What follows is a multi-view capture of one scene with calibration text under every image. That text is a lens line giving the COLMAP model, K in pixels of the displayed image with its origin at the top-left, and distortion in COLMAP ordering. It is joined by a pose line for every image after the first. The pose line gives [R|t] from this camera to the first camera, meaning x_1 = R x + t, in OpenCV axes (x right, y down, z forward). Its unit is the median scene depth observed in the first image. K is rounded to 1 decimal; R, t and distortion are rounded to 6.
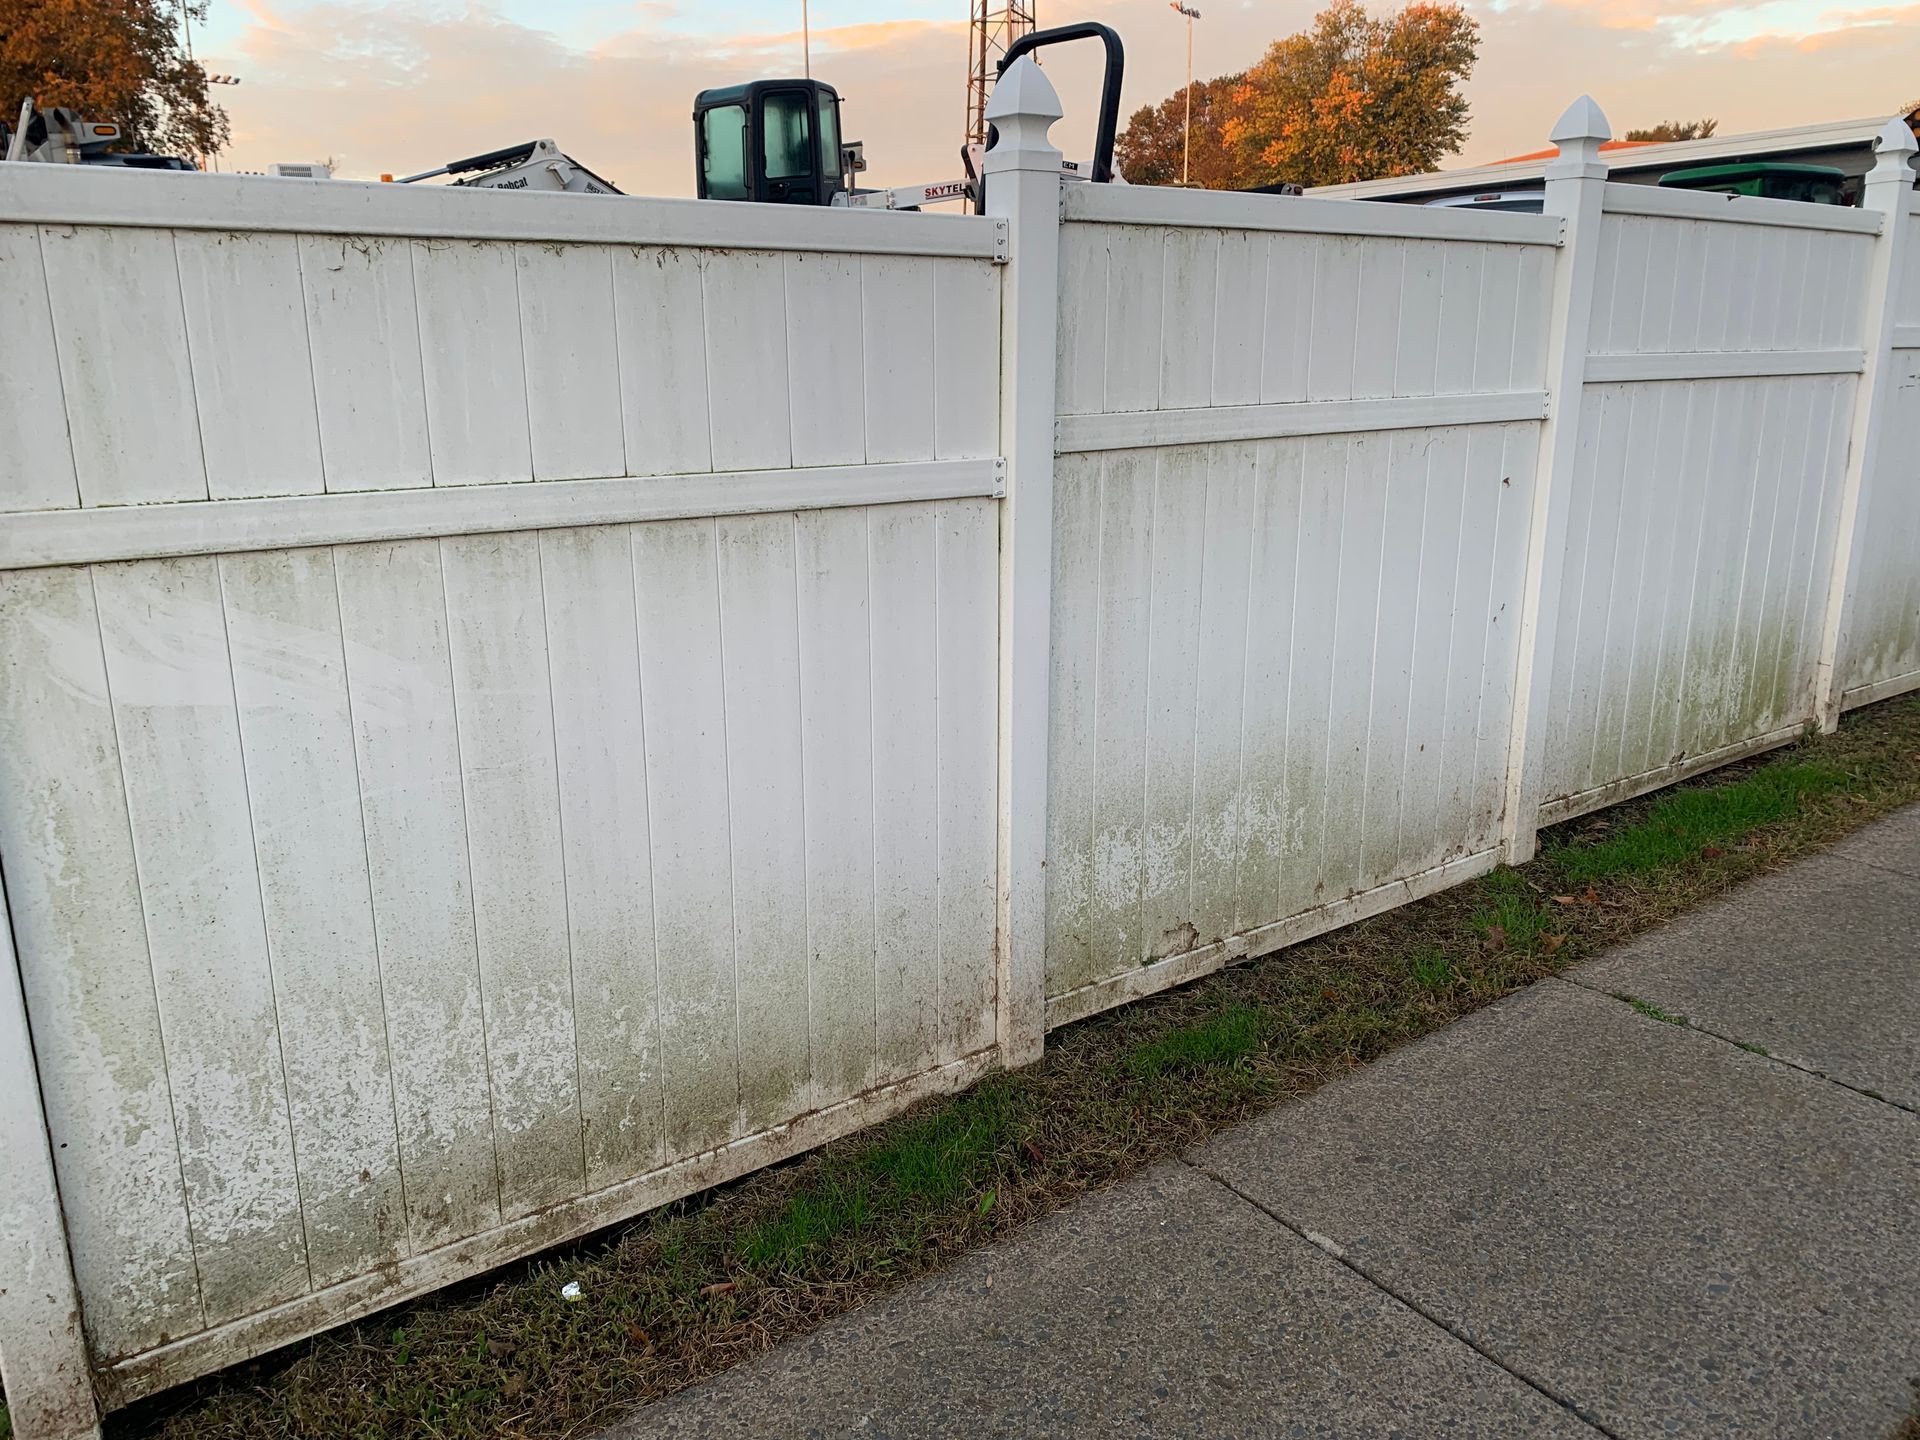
lens RADIAL K [[1431.0, 0, 967.5], [0, 1431.0, 709.0], [0, 0, 1]] dist [0.040433, -0.042062]
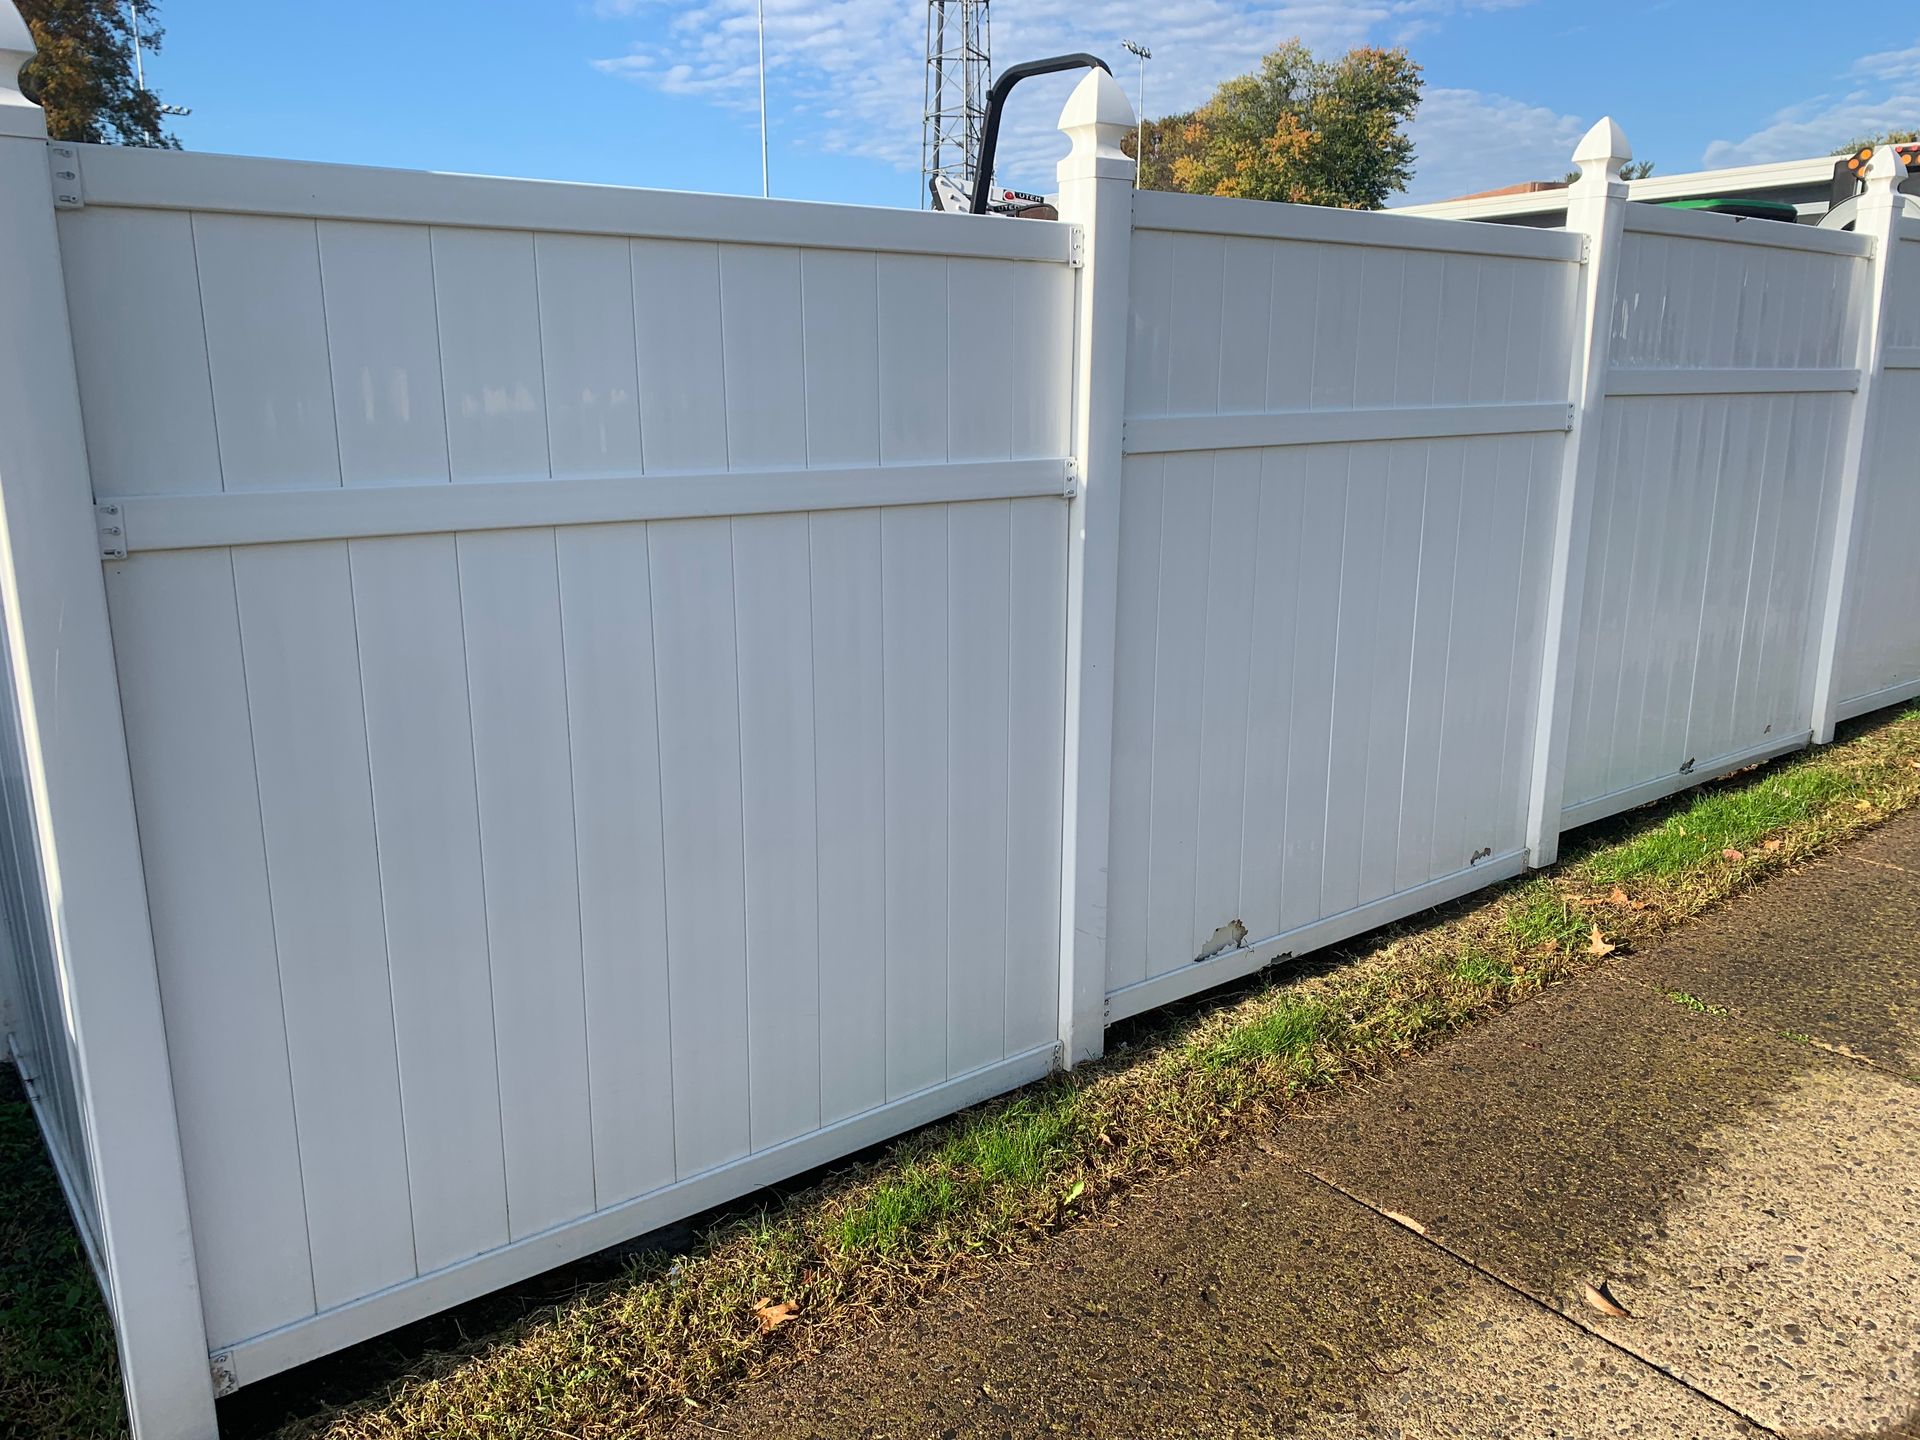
lens RADIAL K [[1431.0, 0, 967.5], [0, 1431.0, 709.0], [0, 0, 1]] dist [0.040433, -0.042062]
pose [[0.999684, -0.002074, 0.025059, -0.095451], [0.002590, 0.999785, -0.020554, 0.030812], [-0.025011, 0.020613, 0.999475, -0.020973]]
